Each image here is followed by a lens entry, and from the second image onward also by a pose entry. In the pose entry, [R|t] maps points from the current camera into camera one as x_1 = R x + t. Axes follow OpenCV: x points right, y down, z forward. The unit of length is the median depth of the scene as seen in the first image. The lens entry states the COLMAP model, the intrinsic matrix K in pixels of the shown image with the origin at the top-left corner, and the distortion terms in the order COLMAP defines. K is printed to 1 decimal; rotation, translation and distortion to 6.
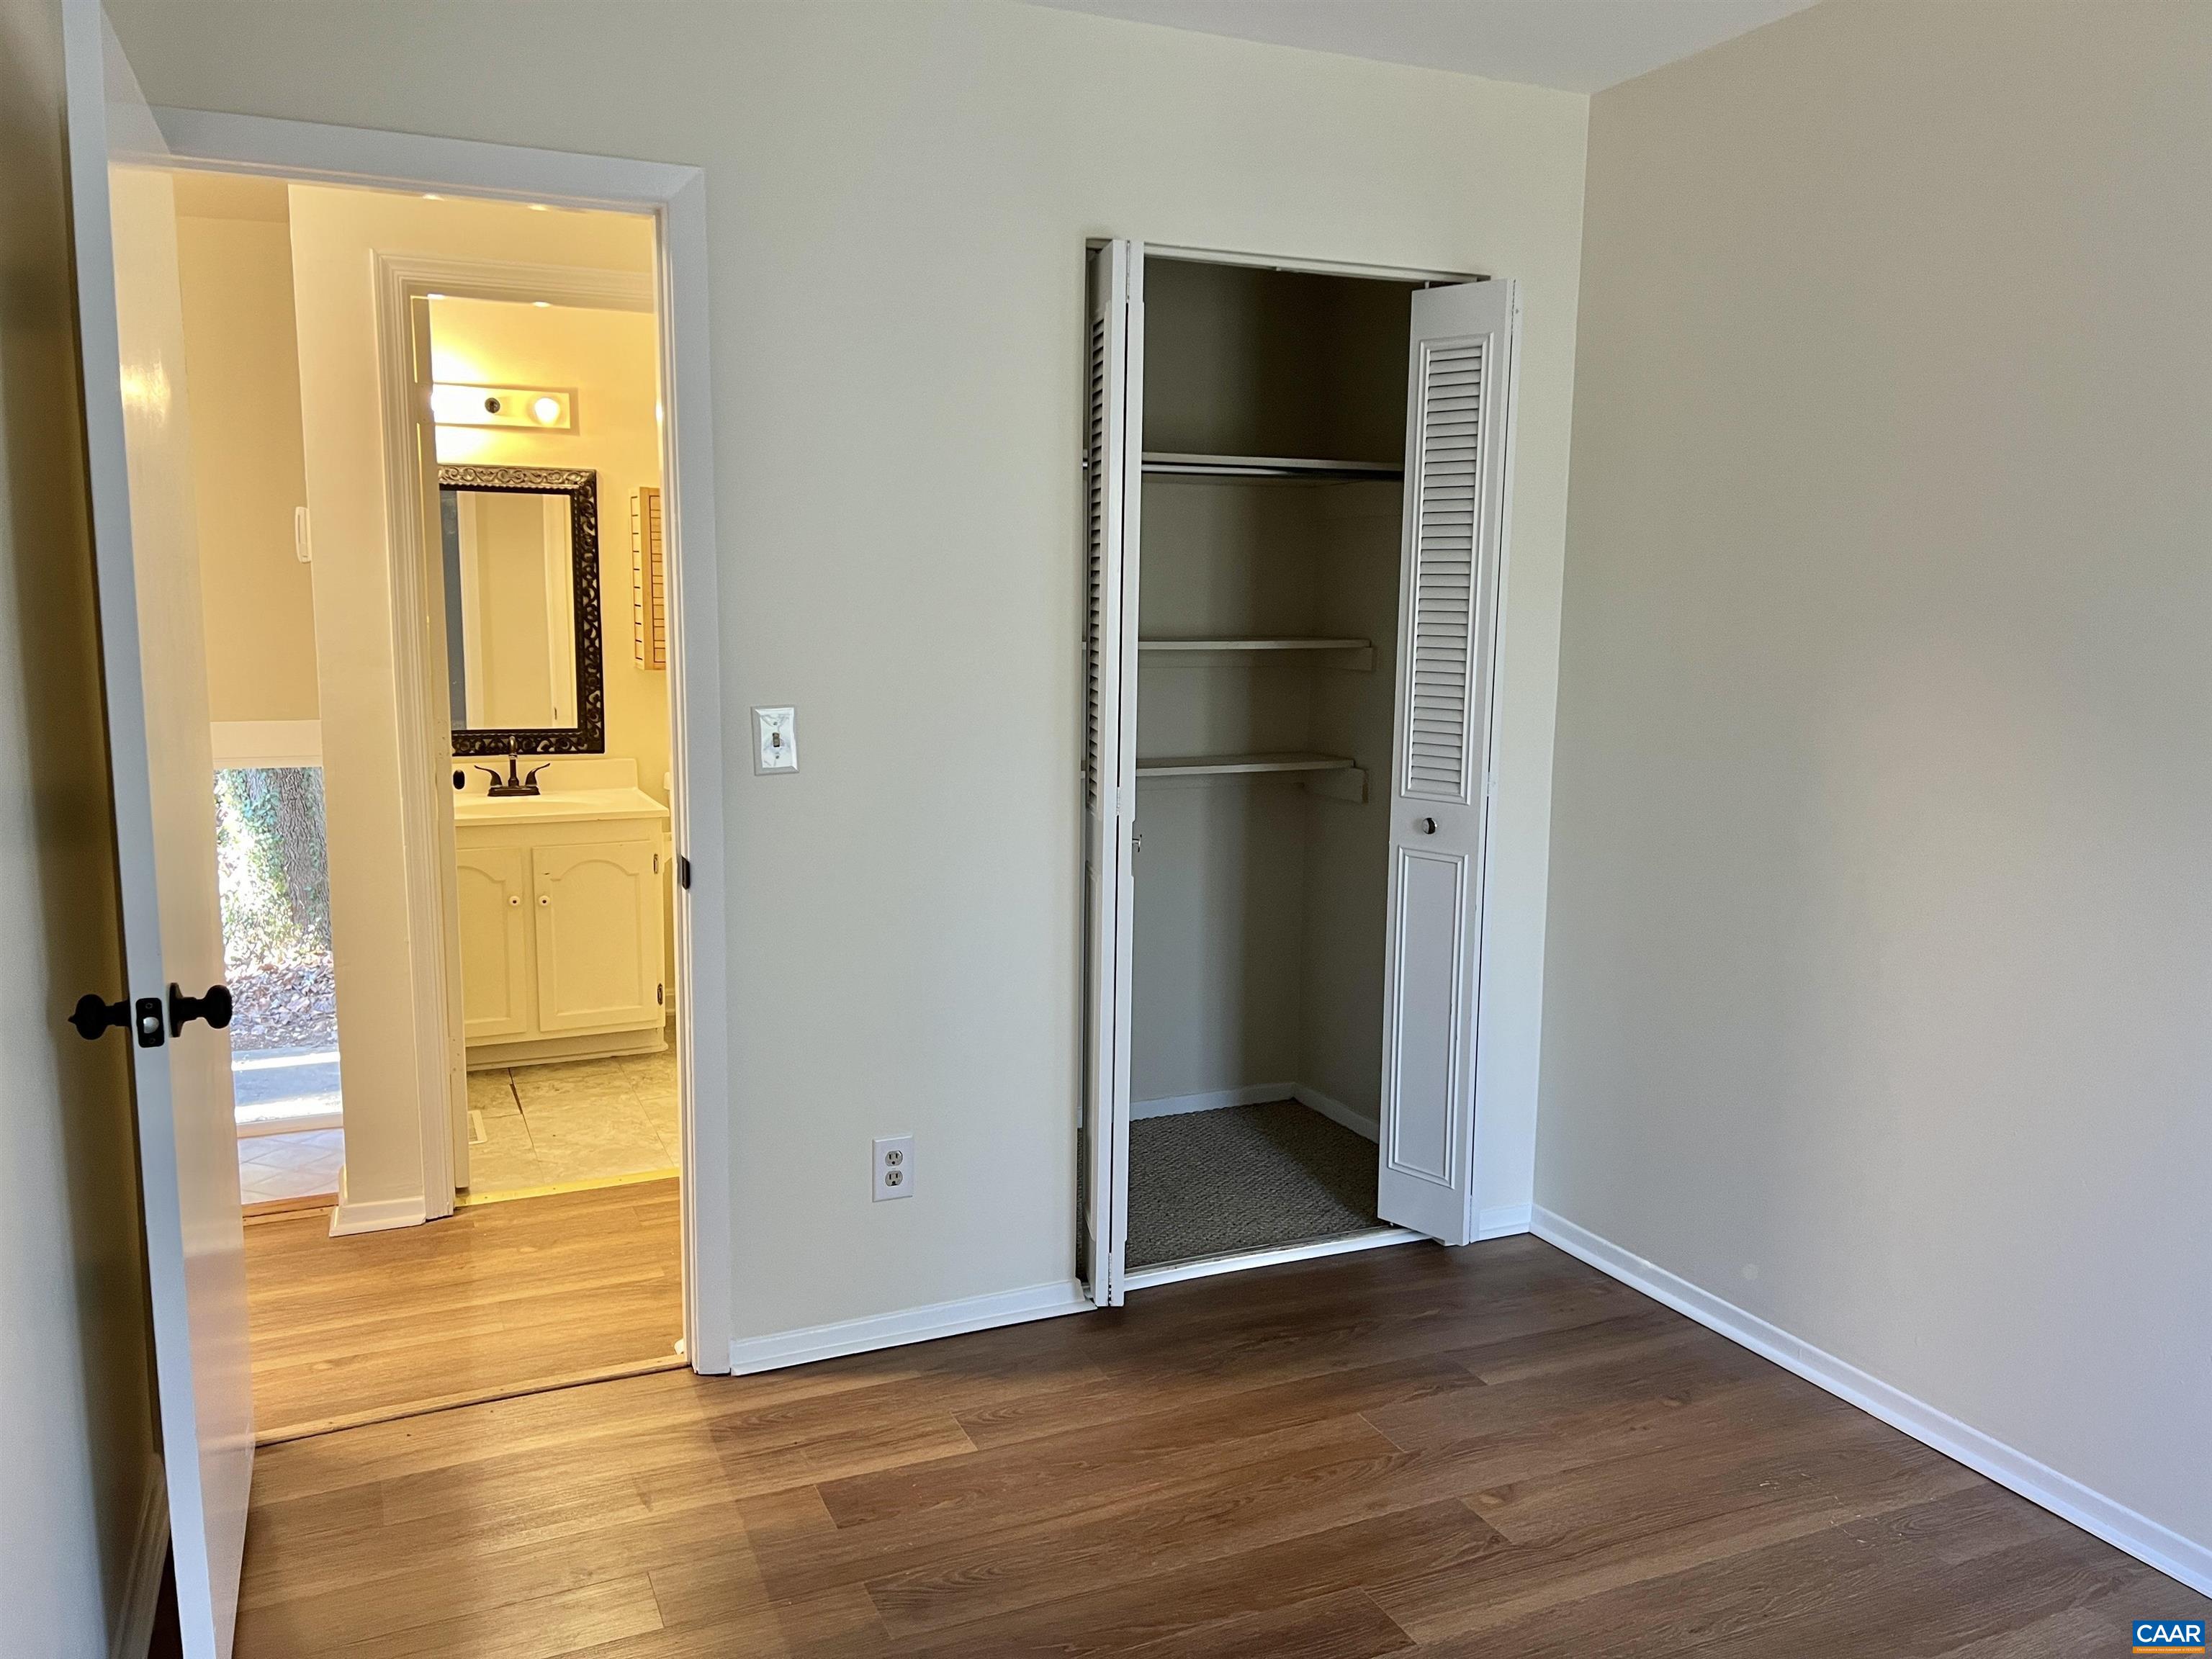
lens RADIAL K [[1662.3, 0, 1106.0], [0, 1662.3, 829.5], [0, 0, 1]] dist [0.010895, 0.001118]
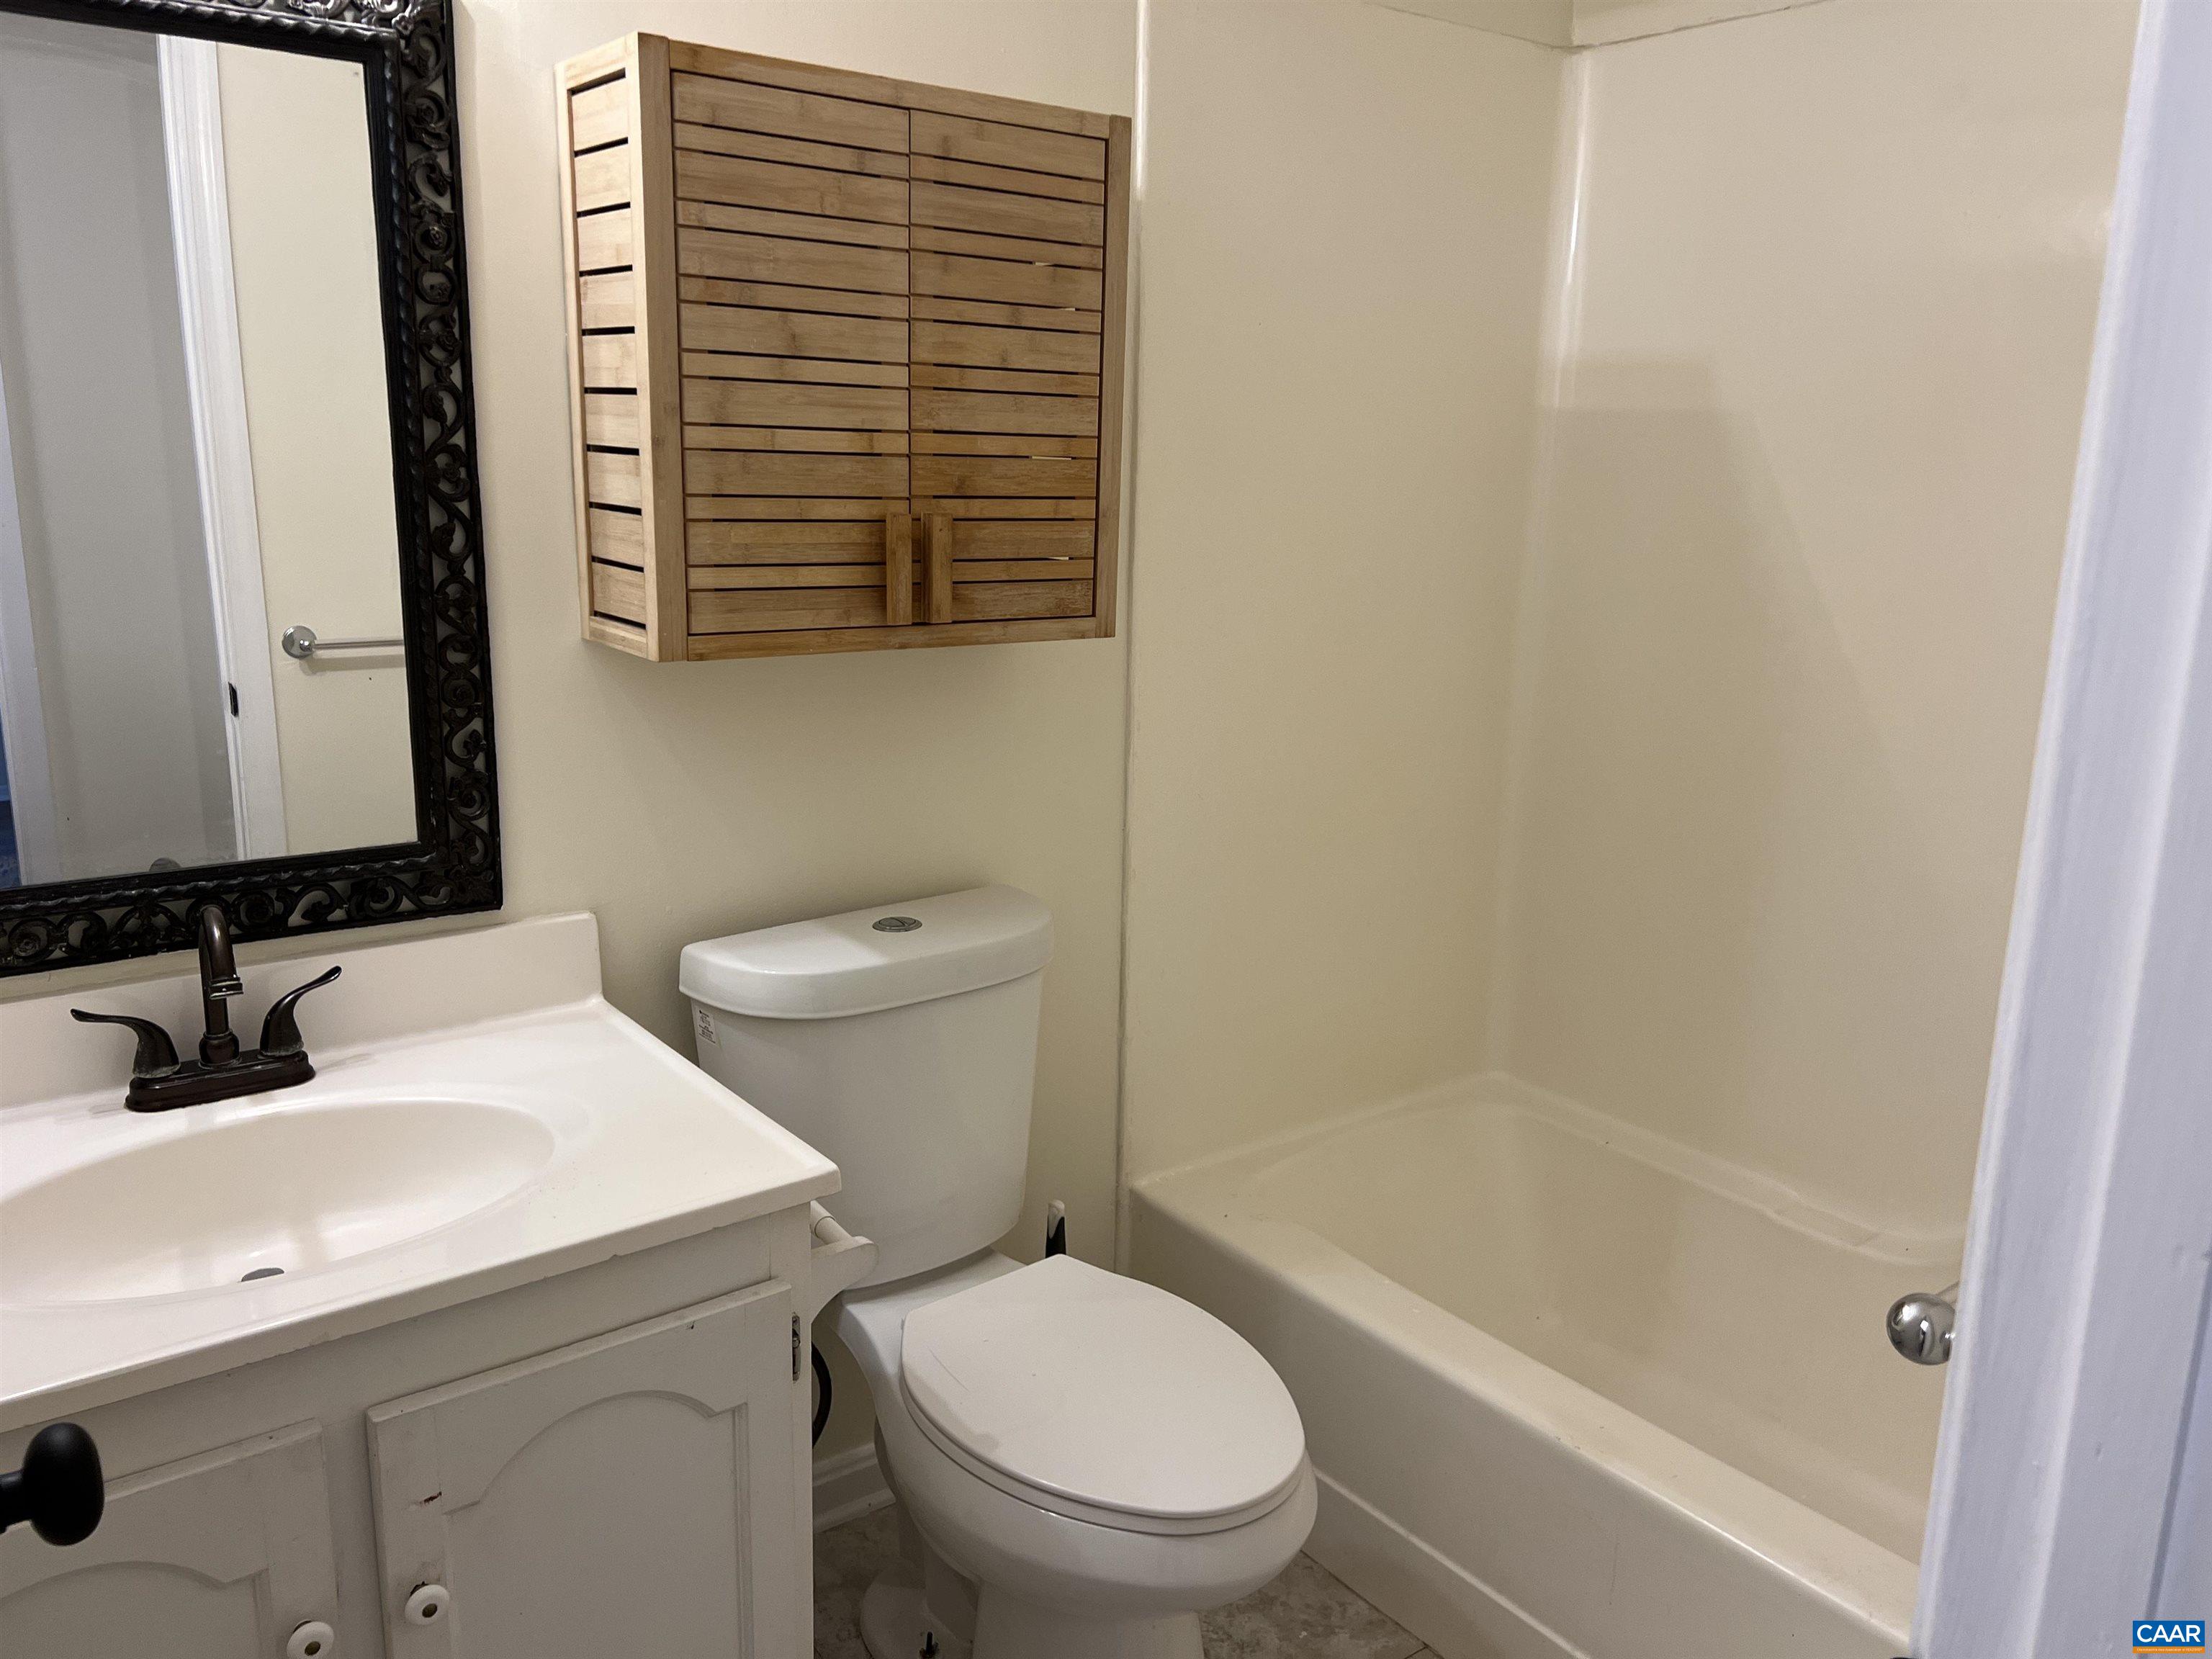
lens RADIAL K [[1669.9, 0, 1103.6], [0, 1669.9, 802.7], [0, 0, 1]] dist [-0.001231, 0.000739]
pose [[0.975151, -0.038571, 0.218156, -0.261410], [0.019999, 0.996033, 0.086709, -0.093739], [-0.220635, -0.080192, 0.972054, 0.668714]]
